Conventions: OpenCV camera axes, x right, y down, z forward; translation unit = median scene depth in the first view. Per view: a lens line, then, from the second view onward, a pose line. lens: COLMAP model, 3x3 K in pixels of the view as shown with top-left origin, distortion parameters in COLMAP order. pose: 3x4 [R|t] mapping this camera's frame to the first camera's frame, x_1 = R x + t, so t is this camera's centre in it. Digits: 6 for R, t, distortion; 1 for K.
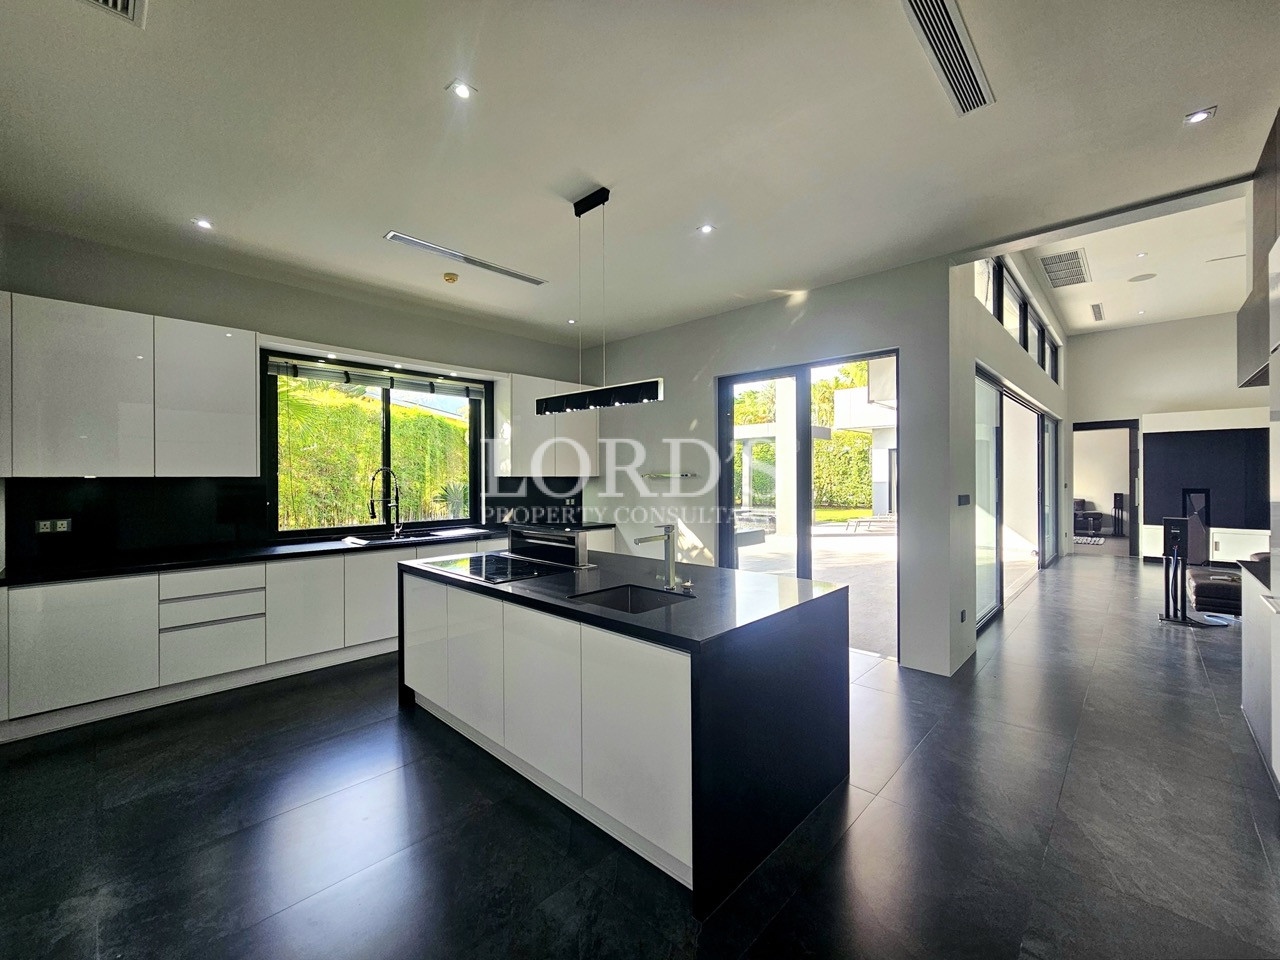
lens RADIAL K [[535.0, 0, 658.8], [0, 535.0, 483.5], [0, 0, 1]] dist [0.000890, -0.000631]
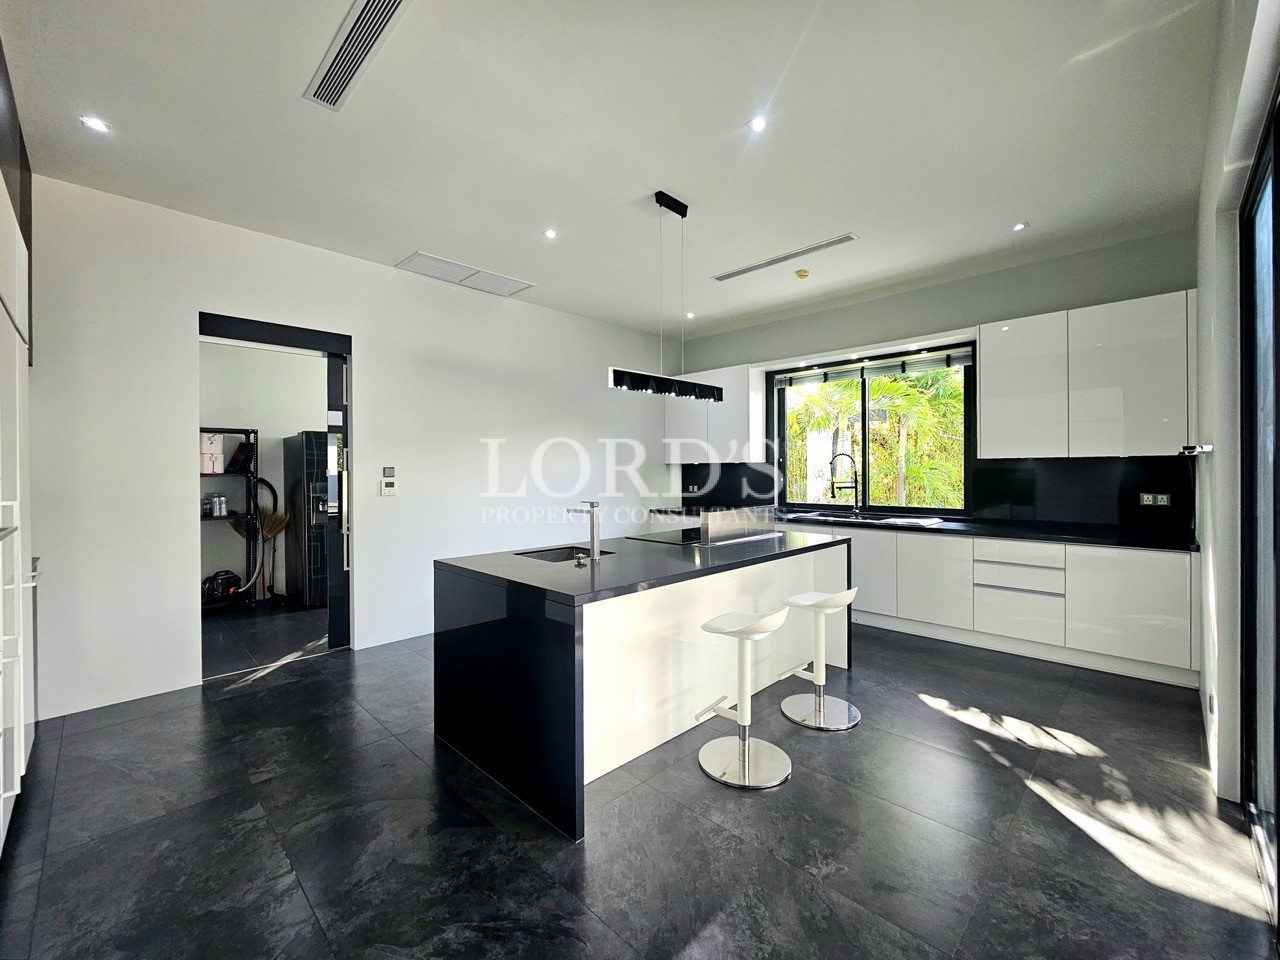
lens RADIAL K [[535.0, 0, 675.7], [0, 535.0, 471.1], [0, 0, 1]] dist [0.000890, -0.000631]
pose [[-0.005065, 0.014616, -0.999880, 0.578479], [0.003785, 0.999886, 0.014597, -0.009010], [0.999980, -0.003711, -0.005120, 0.645072]]
